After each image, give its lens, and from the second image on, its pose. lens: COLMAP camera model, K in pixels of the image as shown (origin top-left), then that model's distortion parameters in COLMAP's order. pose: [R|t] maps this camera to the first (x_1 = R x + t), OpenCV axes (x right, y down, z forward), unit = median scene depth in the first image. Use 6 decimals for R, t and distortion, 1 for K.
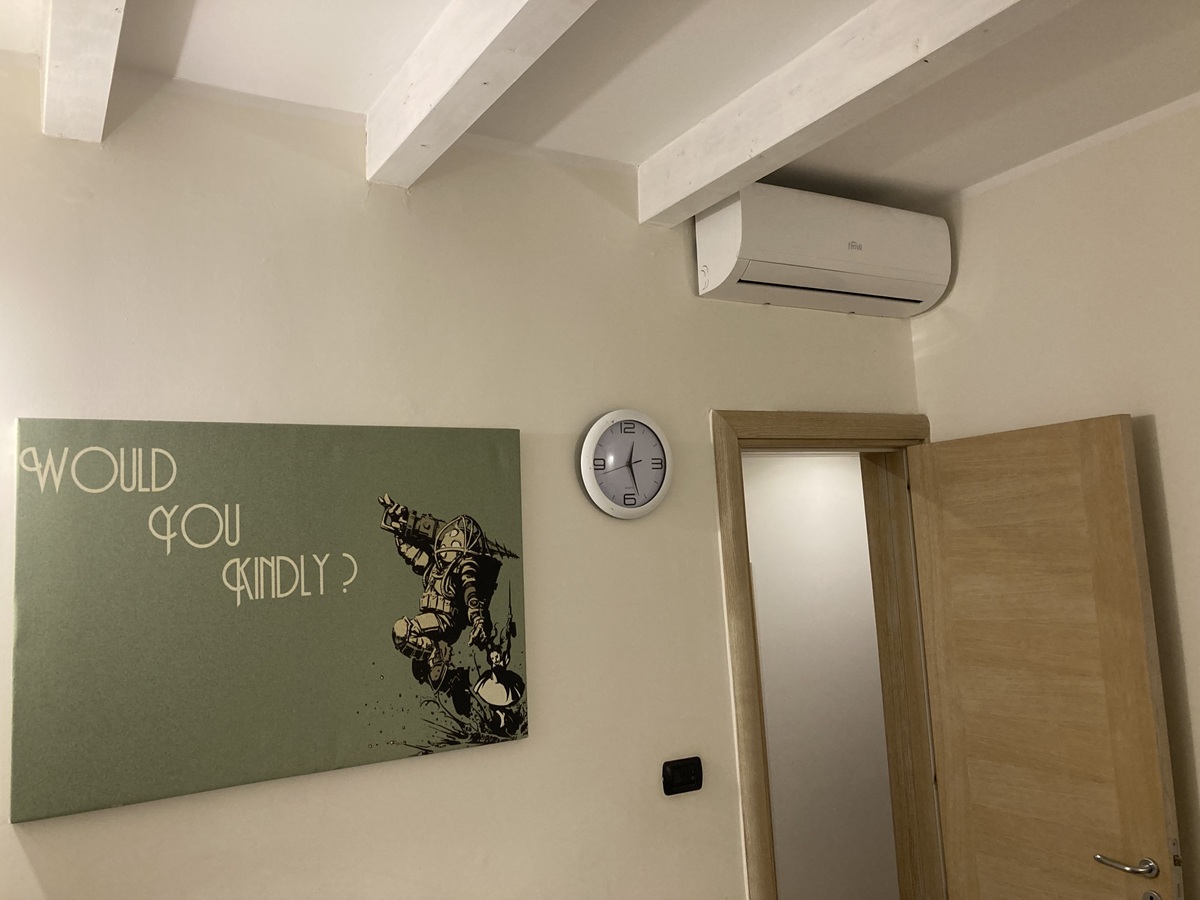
lens RADIAL K [[968.3, 0, 601.1], [0, 968.3, 448.0], [0, 0, 1]] dist [0.011096, 0.011955]
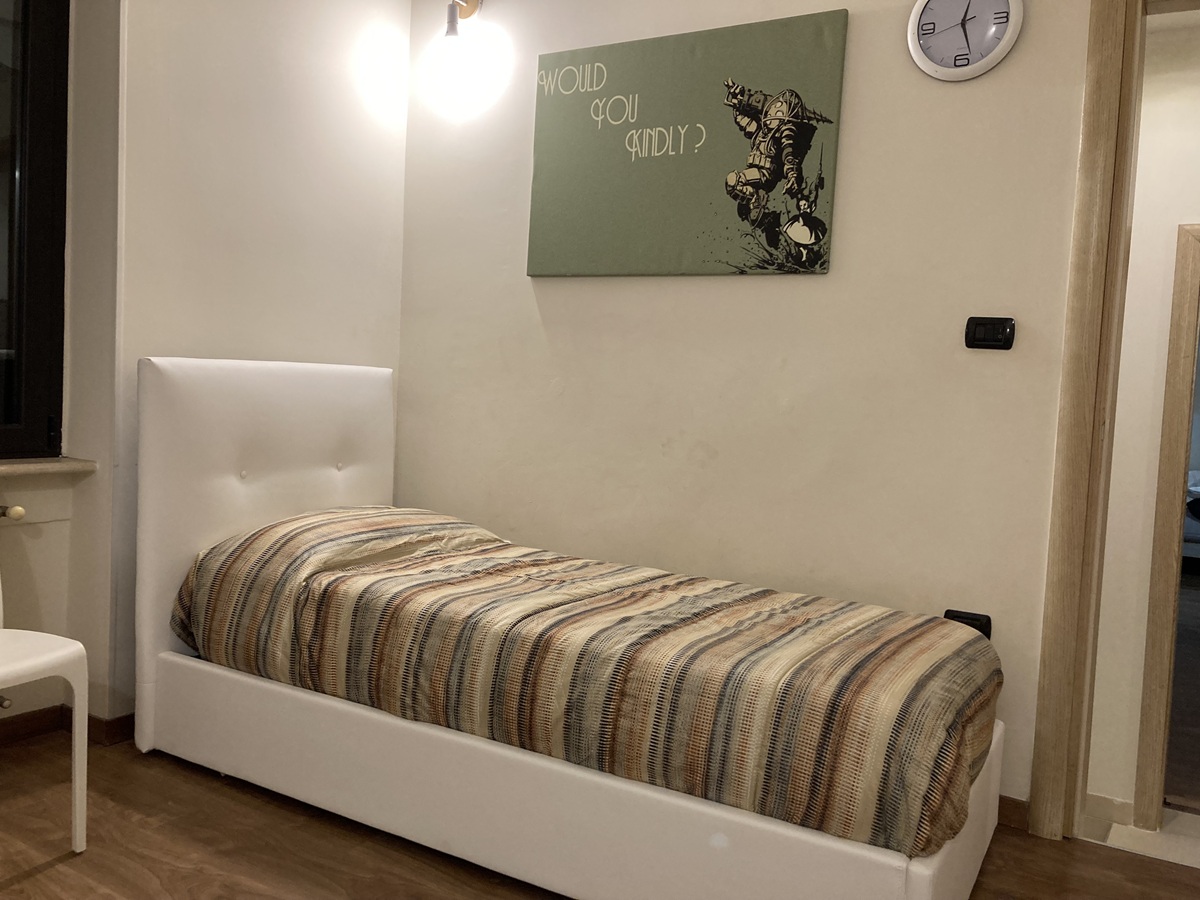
lens RADIAL K [[968.3, 0, 600.6], [0, 968.3, 449.9], [0, 0, 1]] dist [0.011096, 0.011955]
pose [[0.458284, 0.134981, -0.878496, 0.923992], [0.009430, 0.987607, 0.156665, 0.335320], [0.888756, -0.080081, 0.451332, 0.186208]]
